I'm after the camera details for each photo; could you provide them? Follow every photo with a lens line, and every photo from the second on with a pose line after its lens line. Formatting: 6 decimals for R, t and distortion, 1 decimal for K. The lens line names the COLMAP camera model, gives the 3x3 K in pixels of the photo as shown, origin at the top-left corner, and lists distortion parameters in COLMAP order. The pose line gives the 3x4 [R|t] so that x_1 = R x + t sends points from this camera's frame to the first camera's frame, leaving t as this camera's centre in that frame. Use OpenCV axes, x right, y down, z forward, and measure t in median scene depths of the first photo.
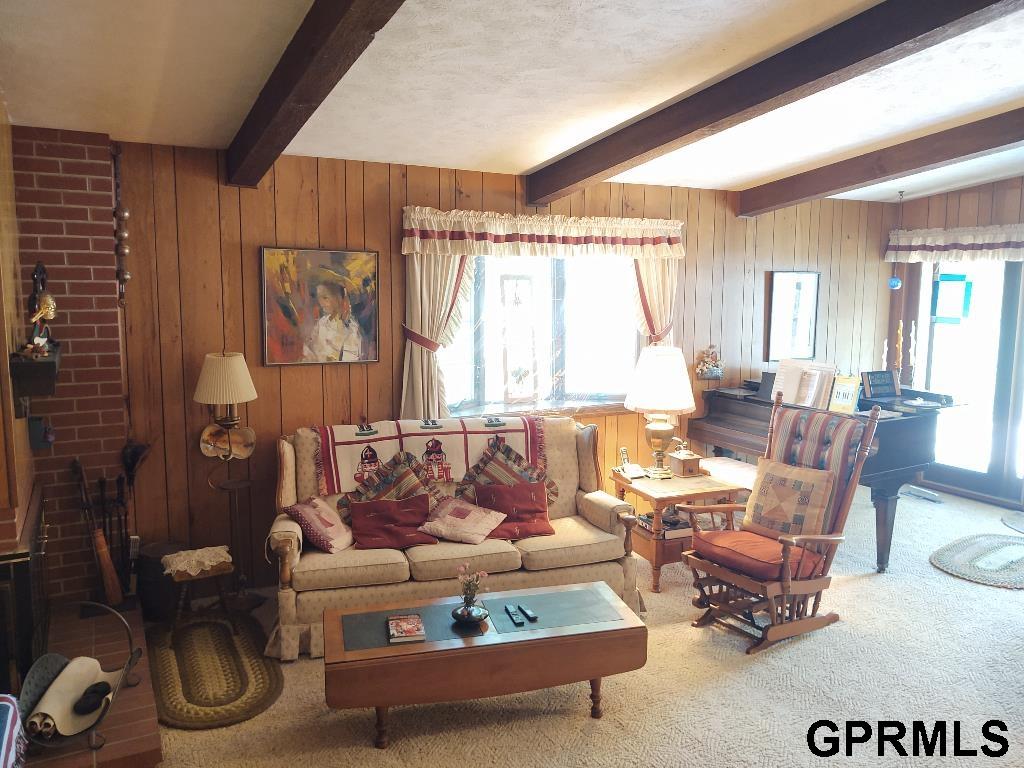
lens RADIAL K [[781.5, 0, 520.3], [0, 781.5, 378.0], [0, 0, 1]] dist [-0.003252, -0.006019]
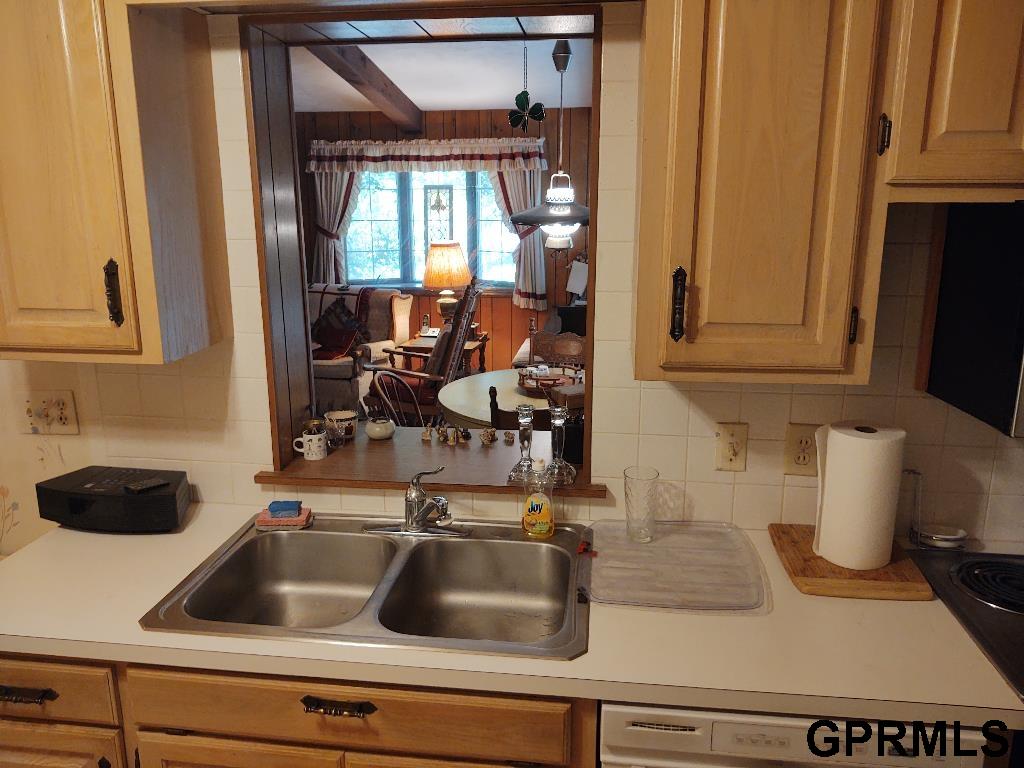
lens RADIAL K [[781.5, 0, 518.8], [0, 781.5, 381.9], [0, 0, 1]] dist [-0.003252, -0.006019]
pose [[0.801661, 0.130586, -0.583342, 1.071308], [-0.071714, 0.989809, 0.123023, 0.026256], [0.593462, -0.056789, 0.802856, 0.005206]]
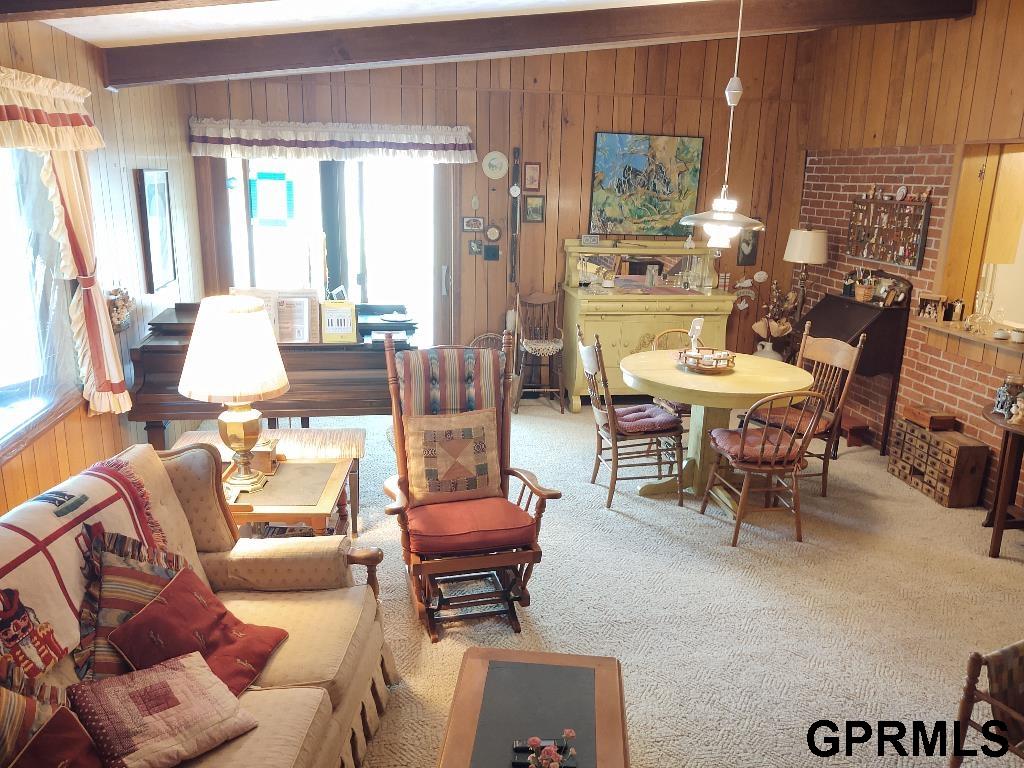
lens RADIAL K [[781.5, 0, 521.2], [0, 781.5, 386.0], [0, 0, 1]] dist [-0.003252, -0.006019]
pose [[0.322055, -0.247023, 0.913926, -0.355814], [0.095164, 0.968916, 0.228352, -0.094463], [-0.941926, 0.013431, 0.335552, 0.547025]]
